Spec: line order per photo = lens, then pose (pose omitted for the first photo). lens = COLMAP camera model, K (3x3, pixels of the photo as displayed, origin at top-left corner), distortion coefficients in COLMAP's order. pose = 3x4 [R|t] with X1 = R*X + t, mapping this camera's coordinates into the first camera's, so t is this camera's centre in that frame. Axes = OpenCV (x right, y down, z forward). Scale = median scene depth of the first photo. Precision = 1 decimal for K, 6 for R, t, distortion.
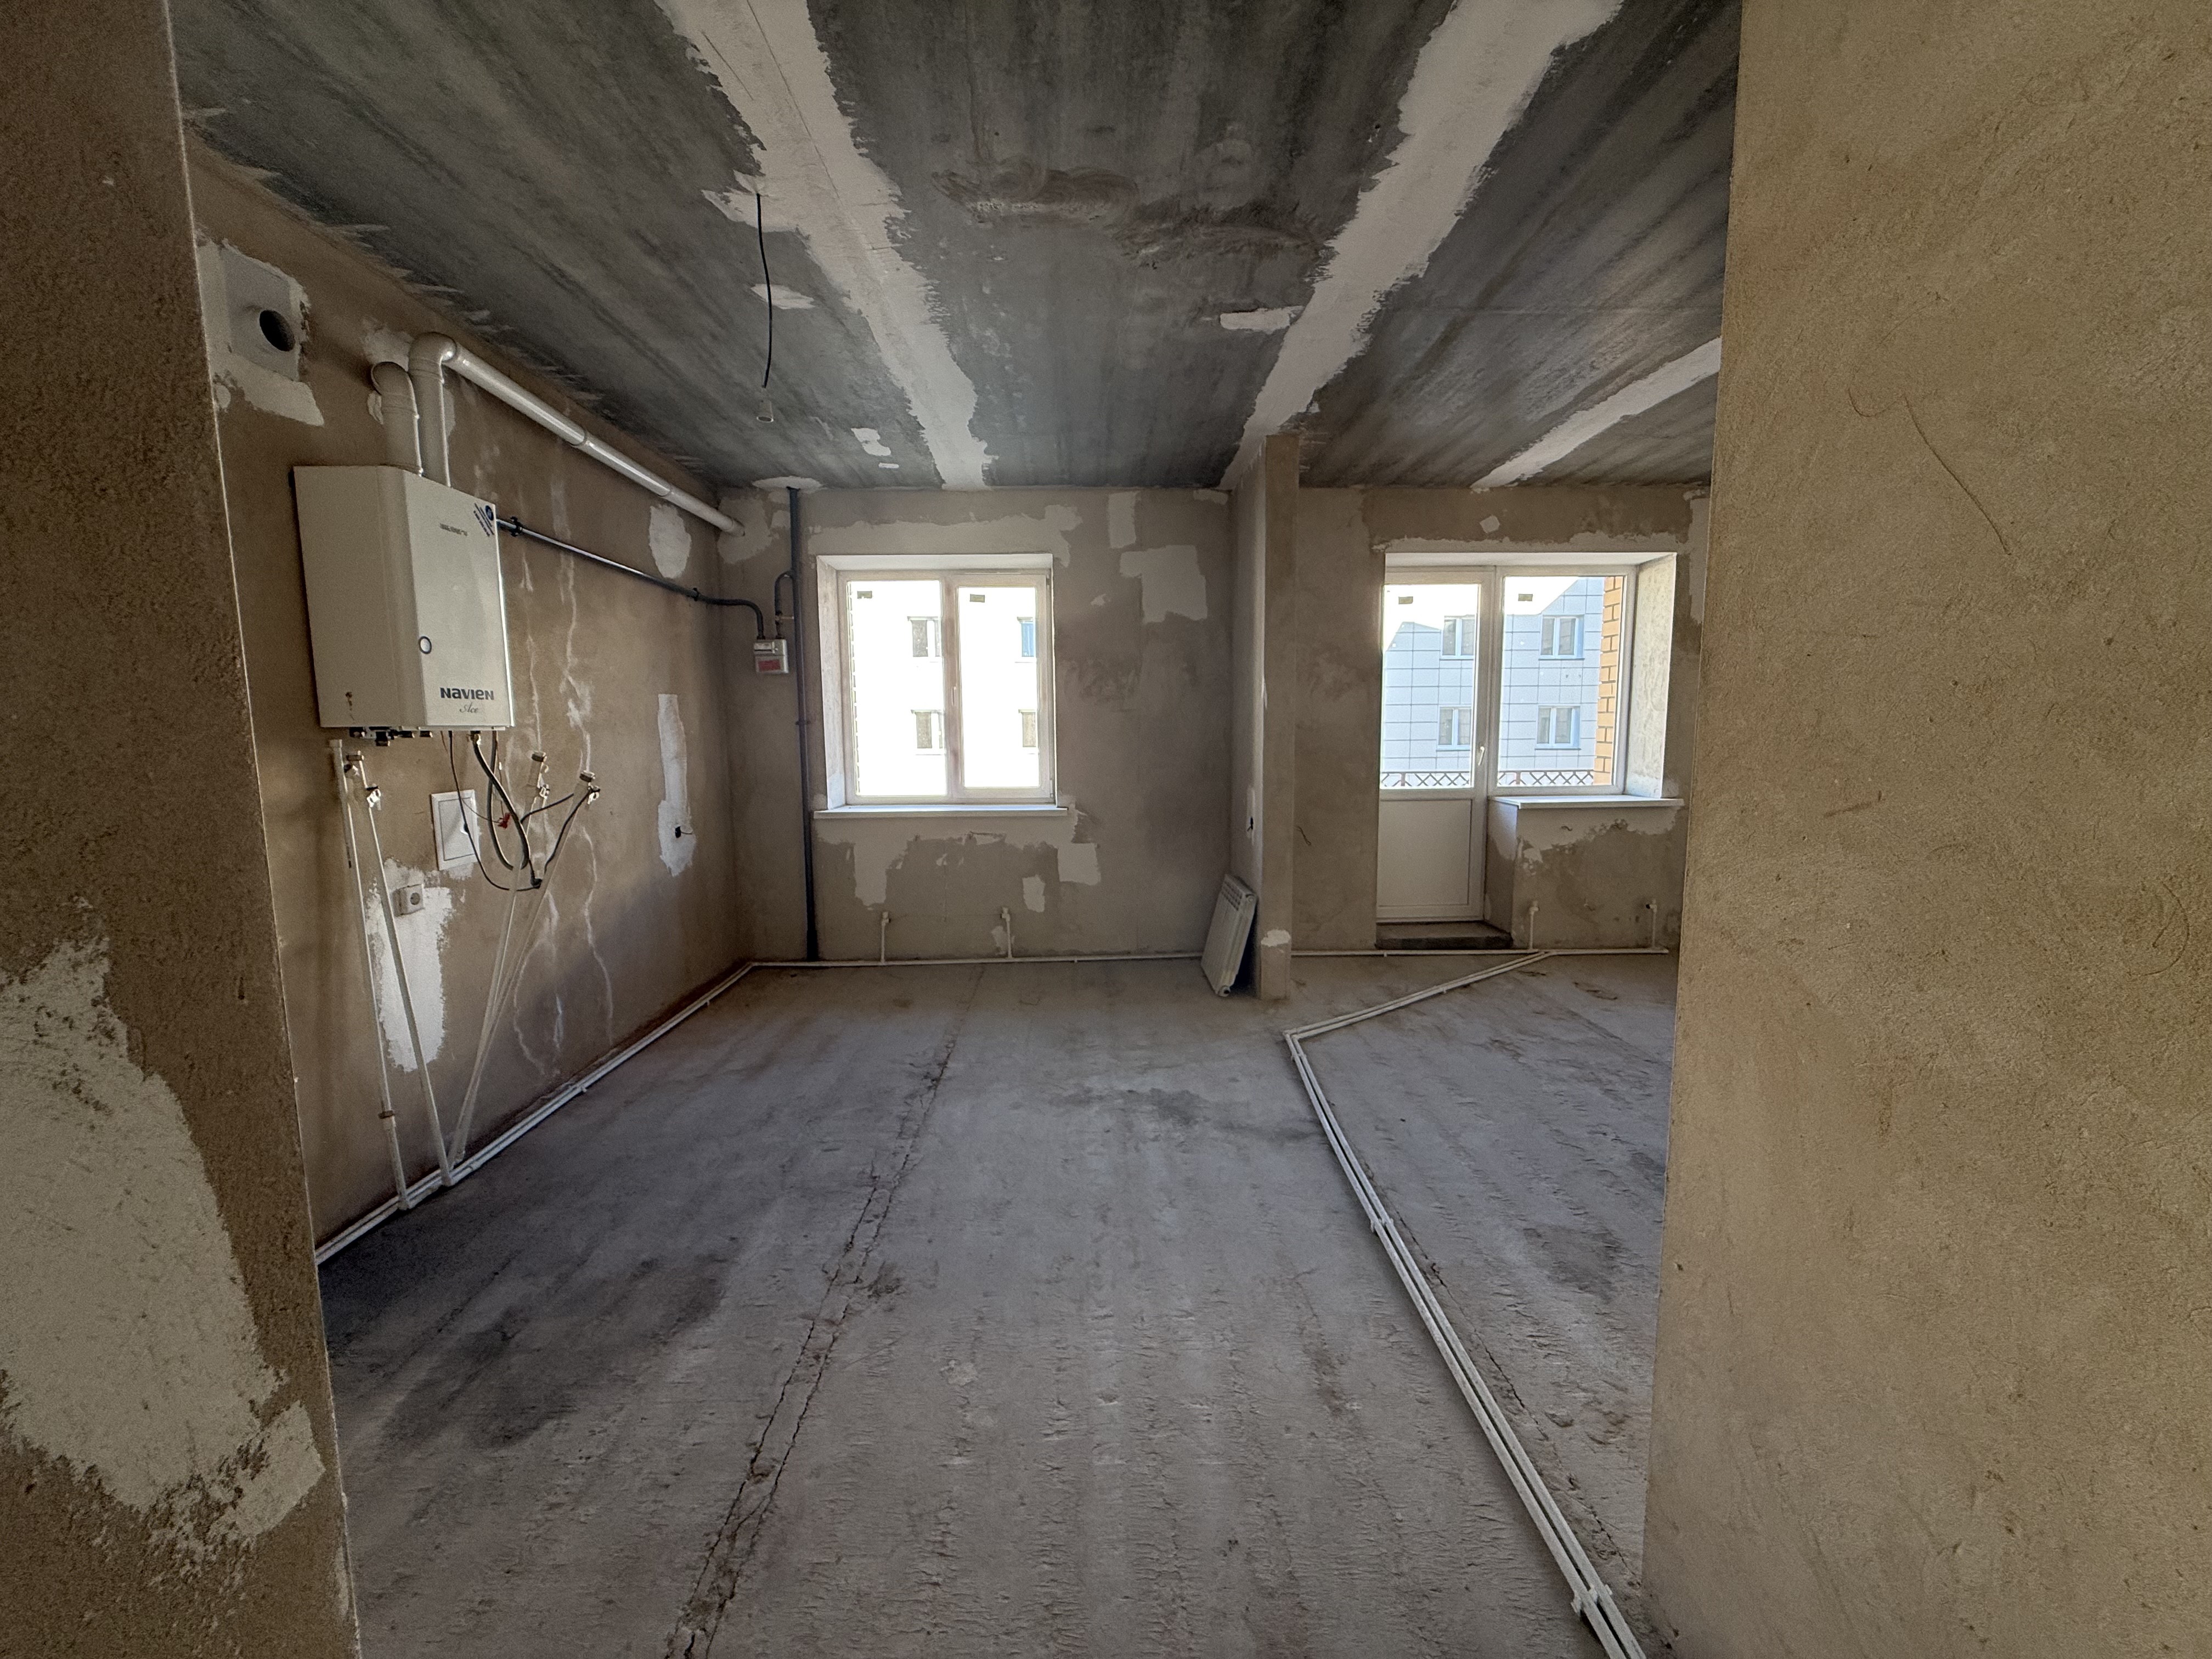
lens RADIAL K [[877.3, 0, 1101.0], [0, 877.3, 828.0], [0, 0, 1]] dist [-0.000584, 0.000084]
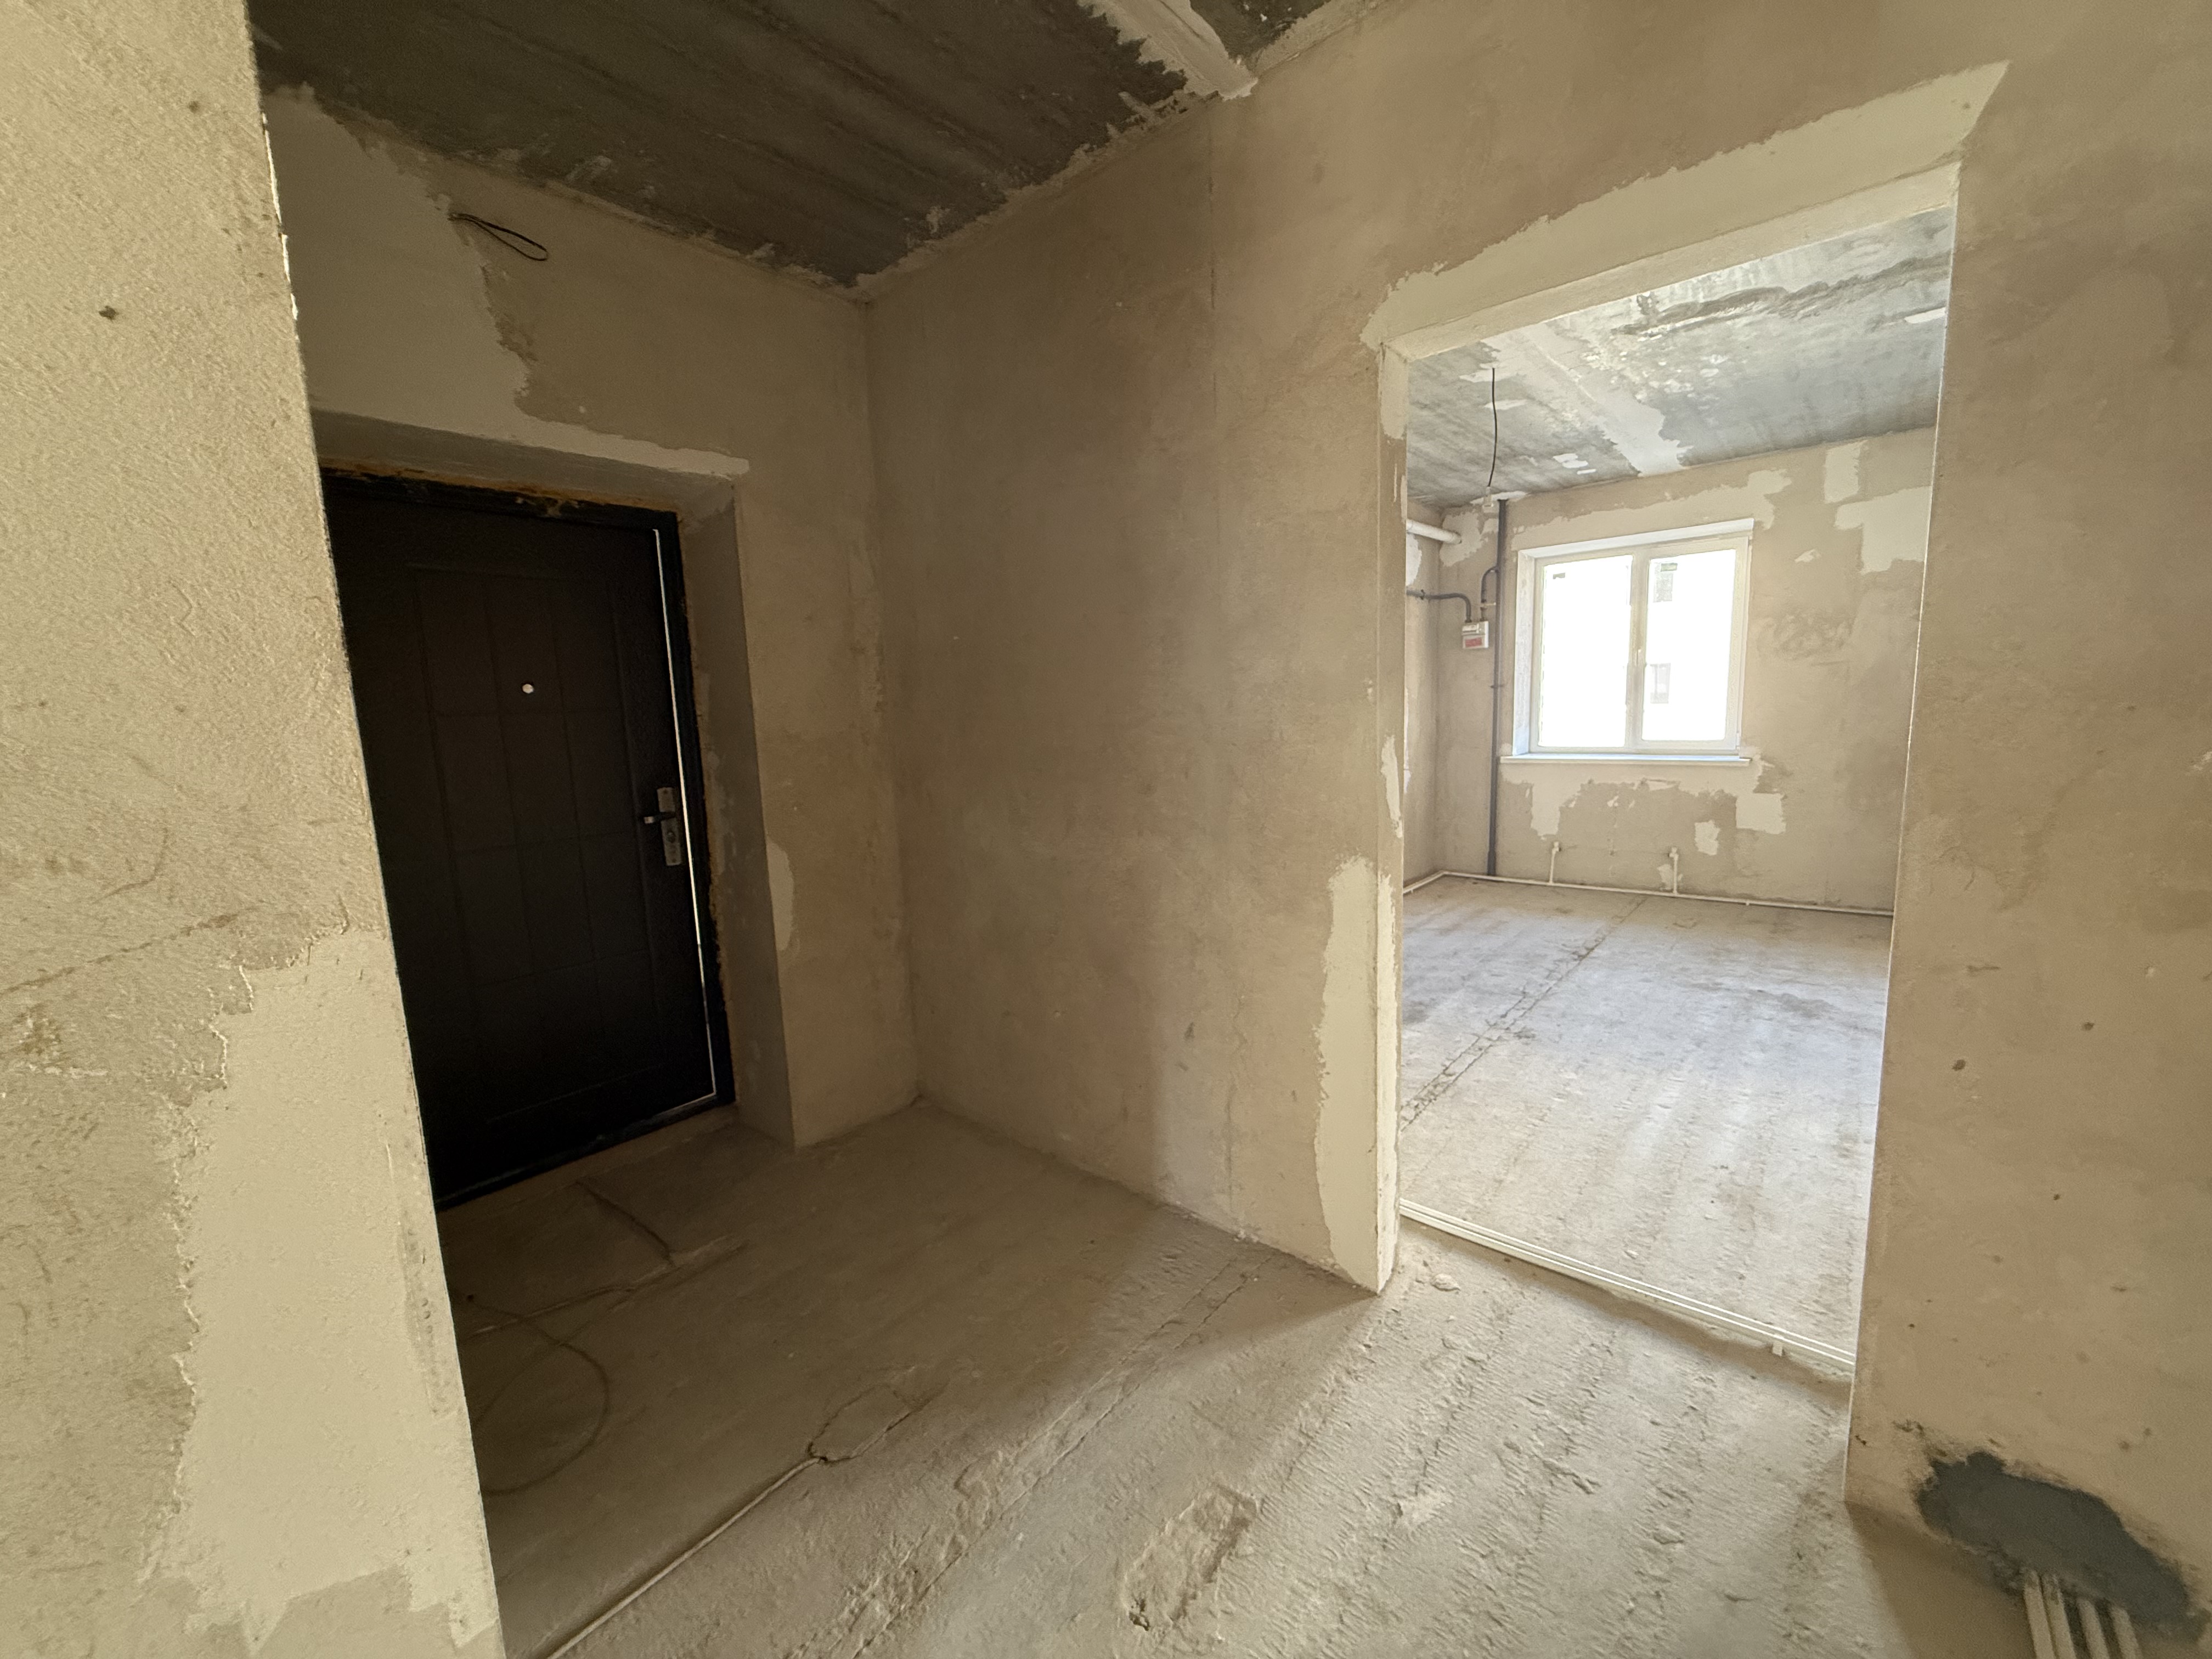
lens RADIAL K [[877.3, 0, 1101.0], [0, 877.3, 828.0], [0, 0, 1]] dist [-0.000584, 0.000084]
pose [[0.735724, 0.075658, -0.673043, 0.125896], [-0.045288, 0.997012, 0.062571, 0.035699], [0.675766, -0.015554, 0.736952, -0.378909]]
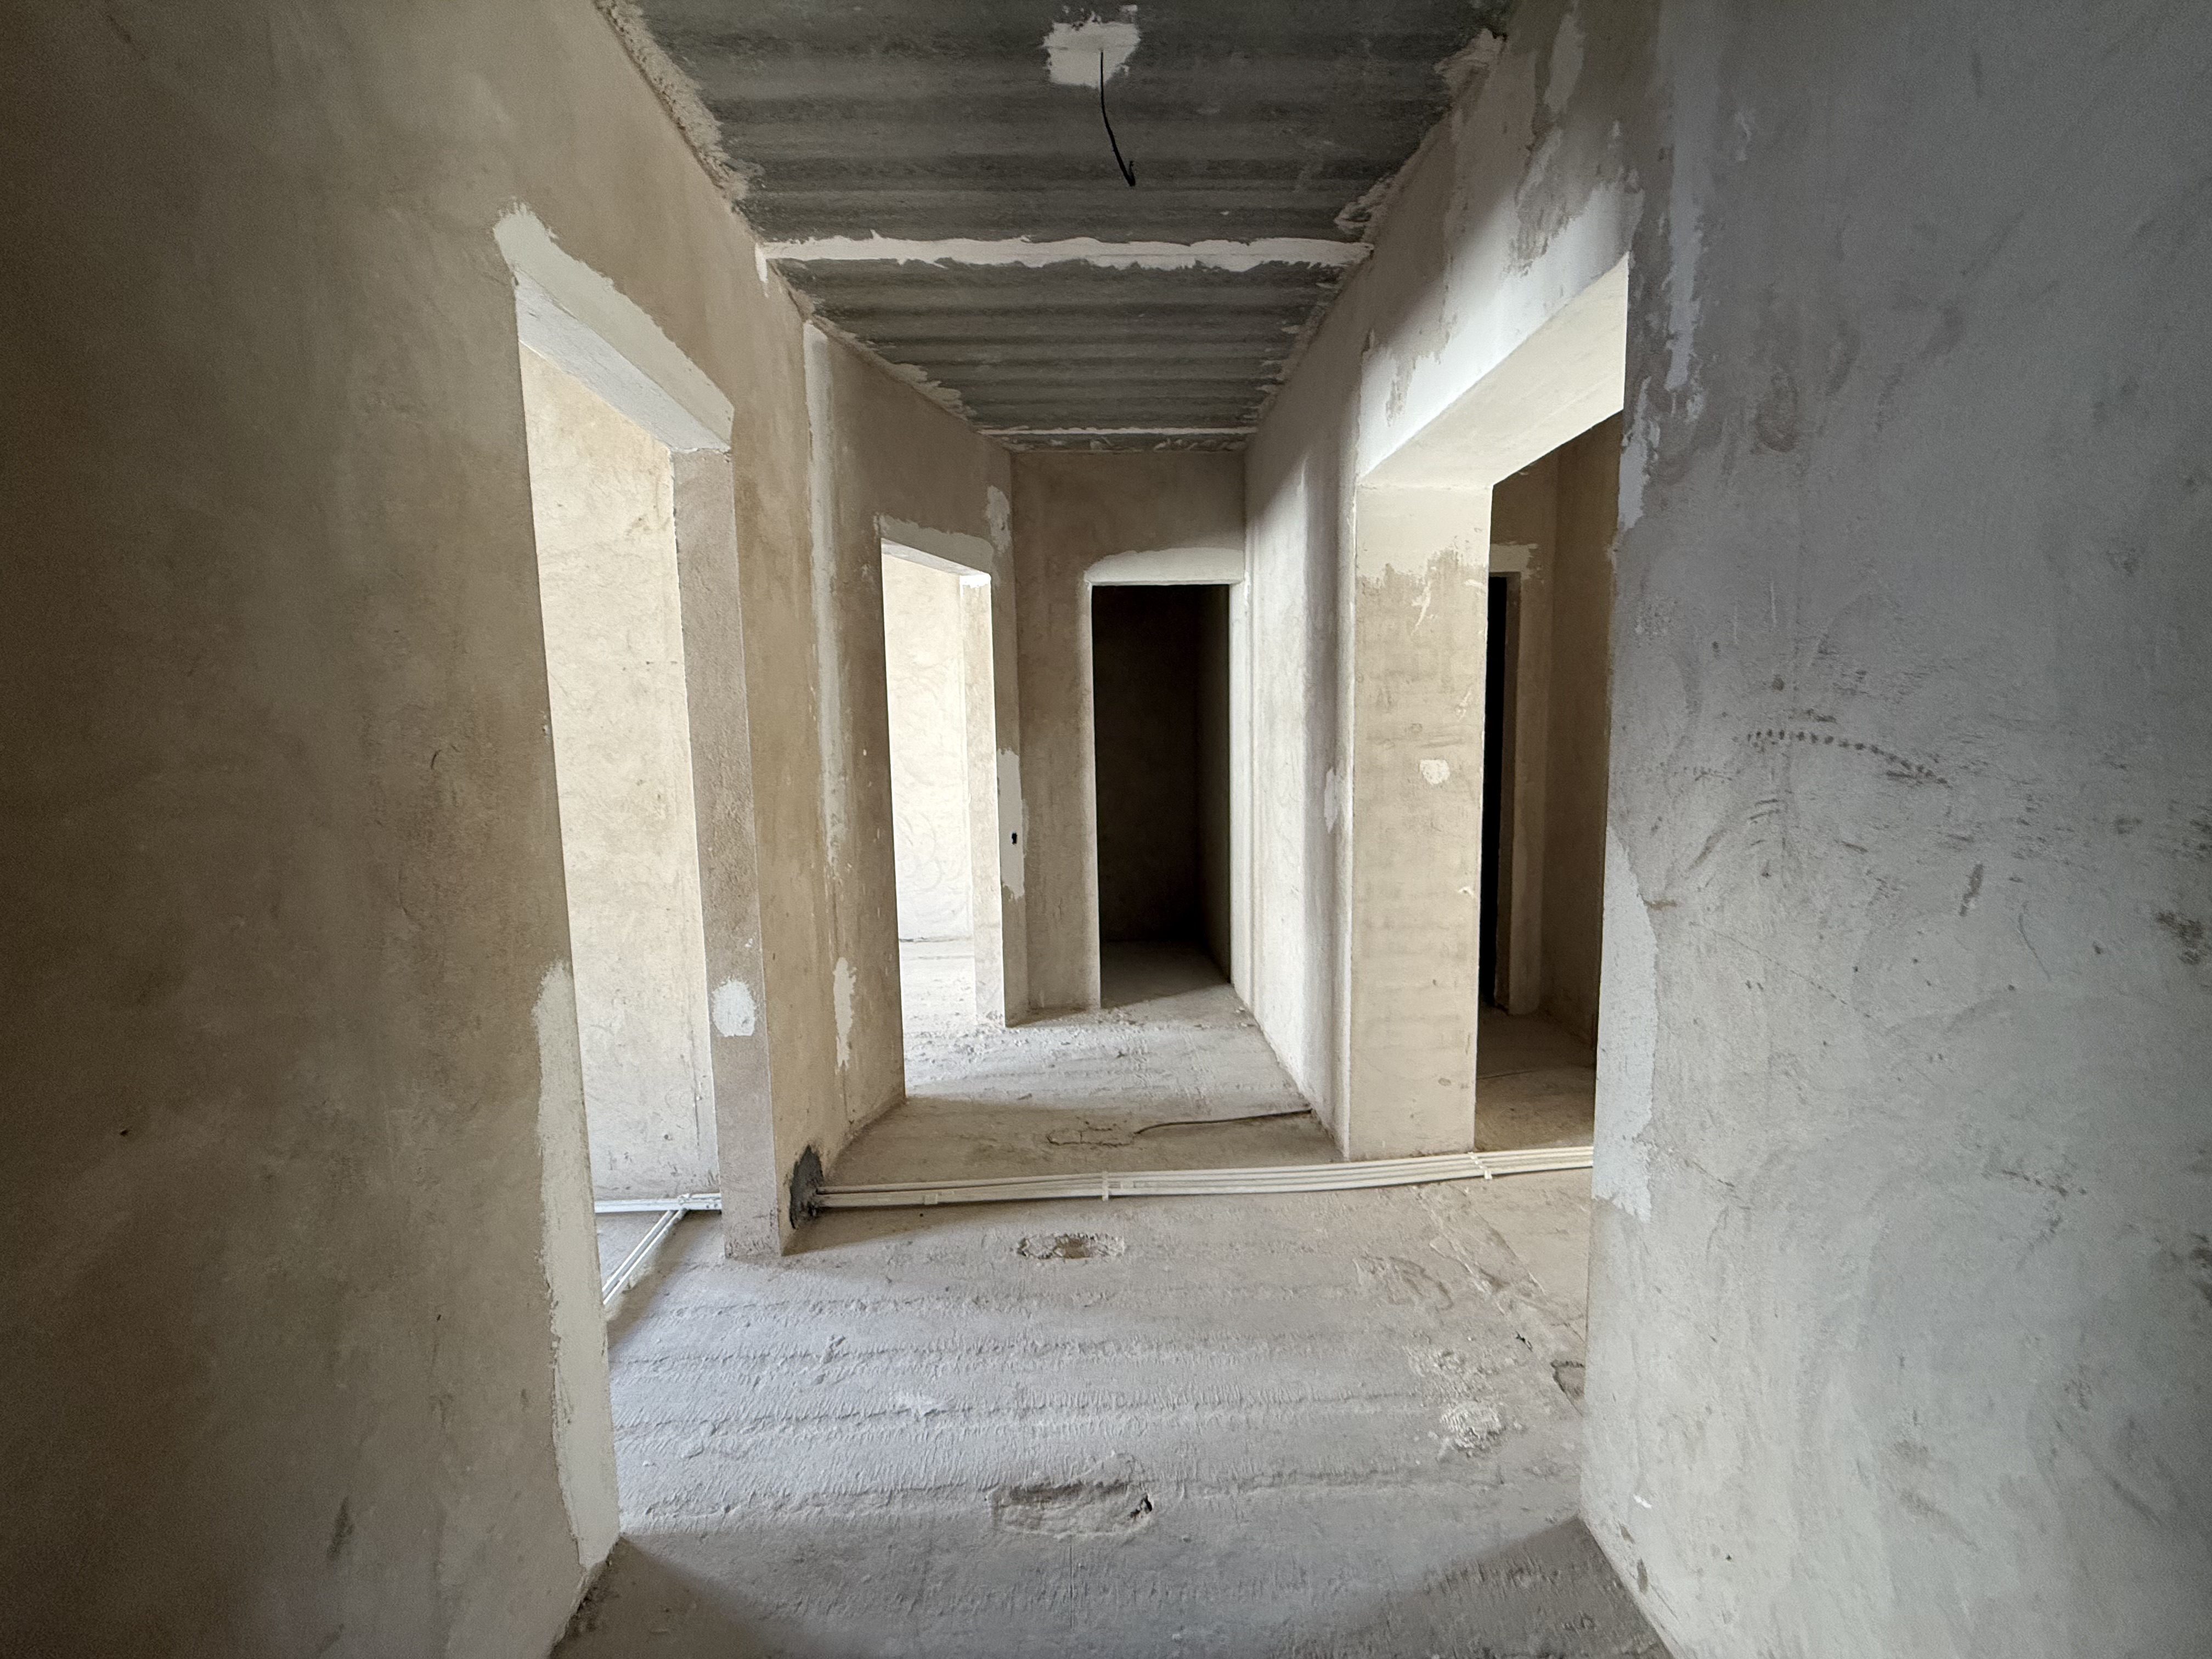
lens RADIAL K [[877.3, 0, 1101.0], [0, 877.3, 828.0], [0, 0, 1]] dist [-0.000584, 0.000084]
pose [[-0.011890, -0.091169, 0.995764, -0.408066], [0.134045, 0.986701, 0.091939, 0.021728], [-0.990904, 0.134570, 0.000489, -0.155784]]
